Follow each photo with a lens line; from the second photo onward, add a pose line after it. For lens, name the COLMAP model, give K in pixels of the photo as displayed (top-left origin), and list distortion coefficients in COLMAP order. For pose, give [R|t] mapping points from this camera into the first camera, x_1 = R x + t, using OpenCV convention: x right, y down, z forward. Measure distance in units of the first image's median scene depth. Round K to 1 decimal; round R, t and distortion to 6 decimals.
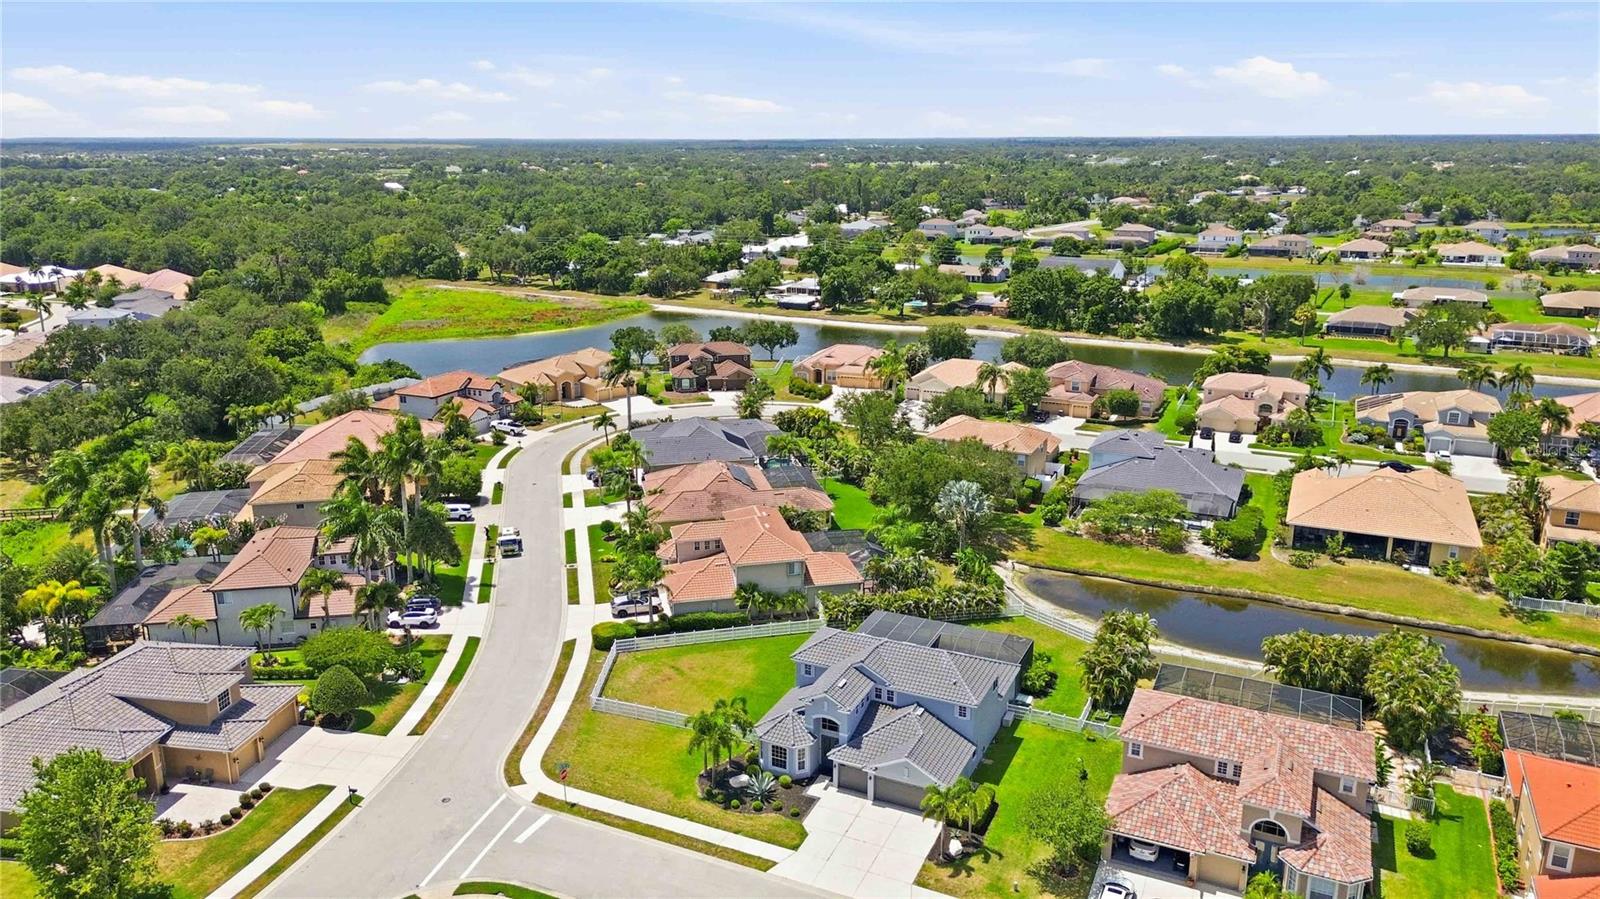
lens RADIAL K [[1139.2, 0, 794.9], [0, 1139.2, 448.3], [0, 0, 1]] dist [0.075346, -0.078661]
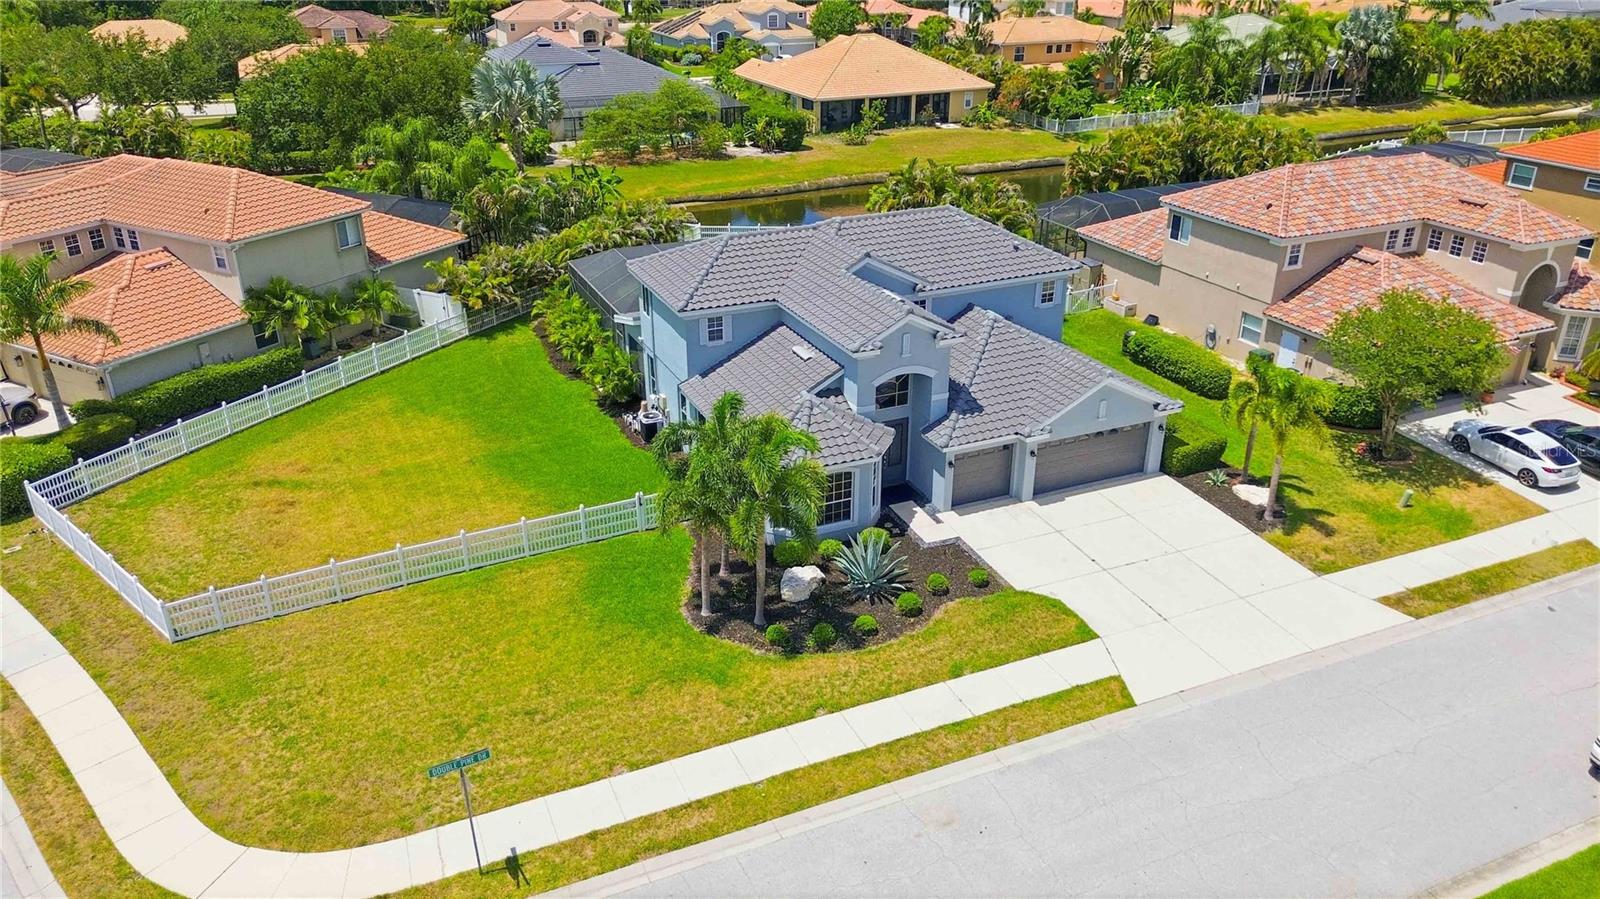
lens RADIAL K [[1139.2, 0, 794.9], [0, 1139.2, 448.3], [0, 0, 1]] dist [0.075346, -0.078661]
pose [[0.651974, -0.317592, 0.688524, -0.219570], [0.199500, 0.947910, 0.248328, 0.103131], [-0.731526, -0.024543, 0.681372, 0.517690]]
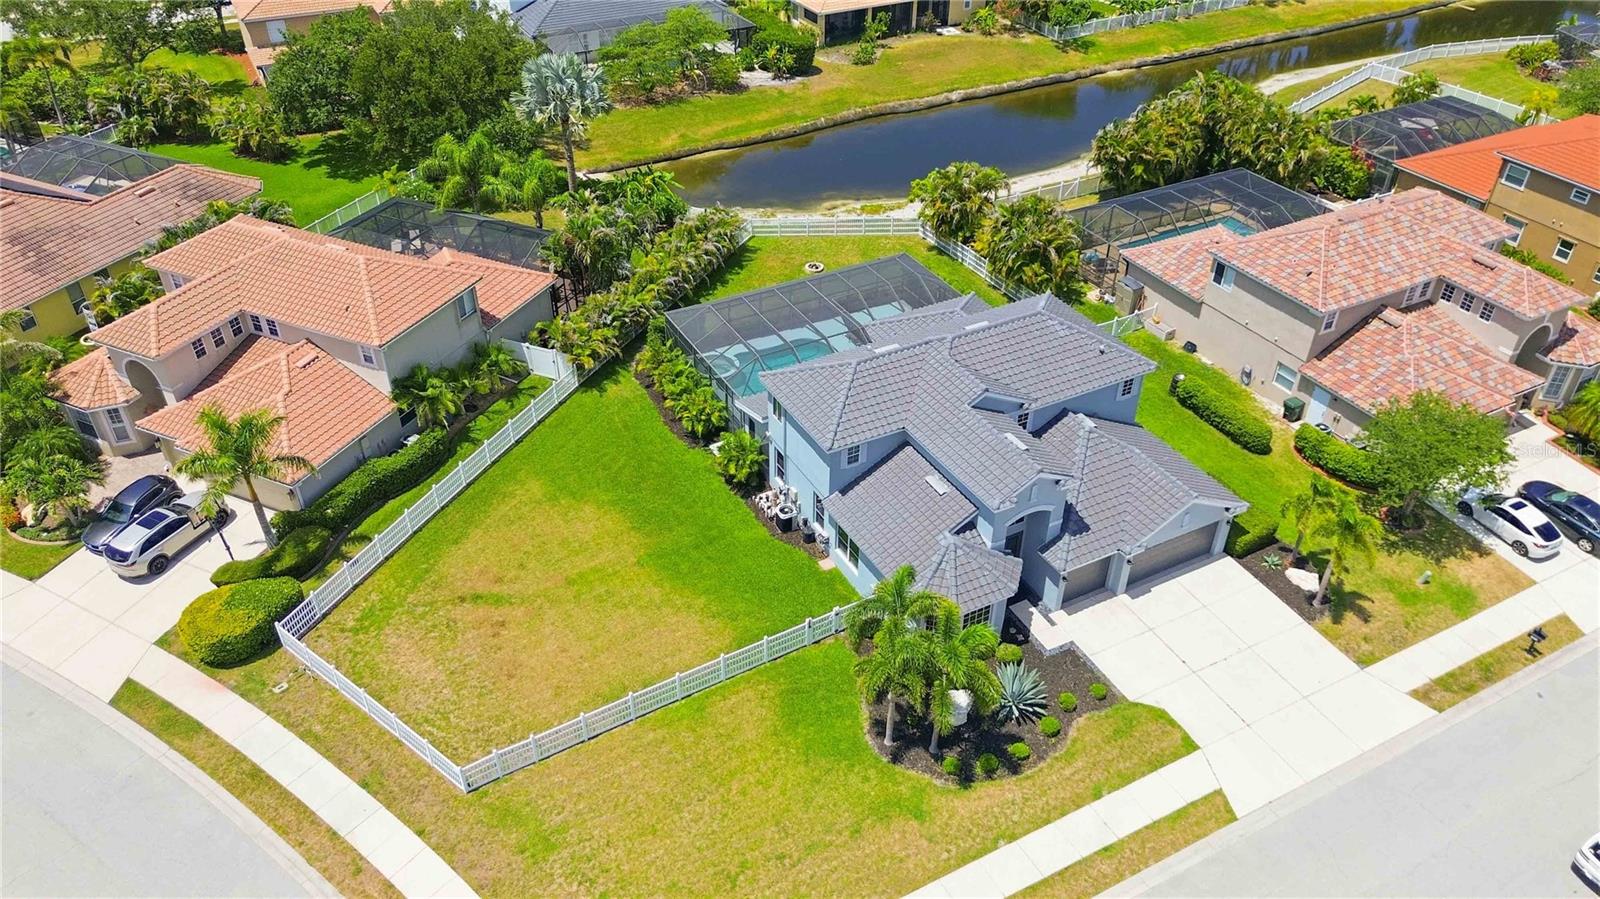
lens RADIAL K [[1139.2, 0, 794.9], [0, 1139.2, 448.3], [0, 0, 1]] dist [0.075346, -0.078661]
pose [[0.598137, -0.470026, 0.649082, -0.254621], [0.206559, 0.872997, 0.441825, -0.029277], [-0.774316, -0.130198, 0.619261, 0.540892]]
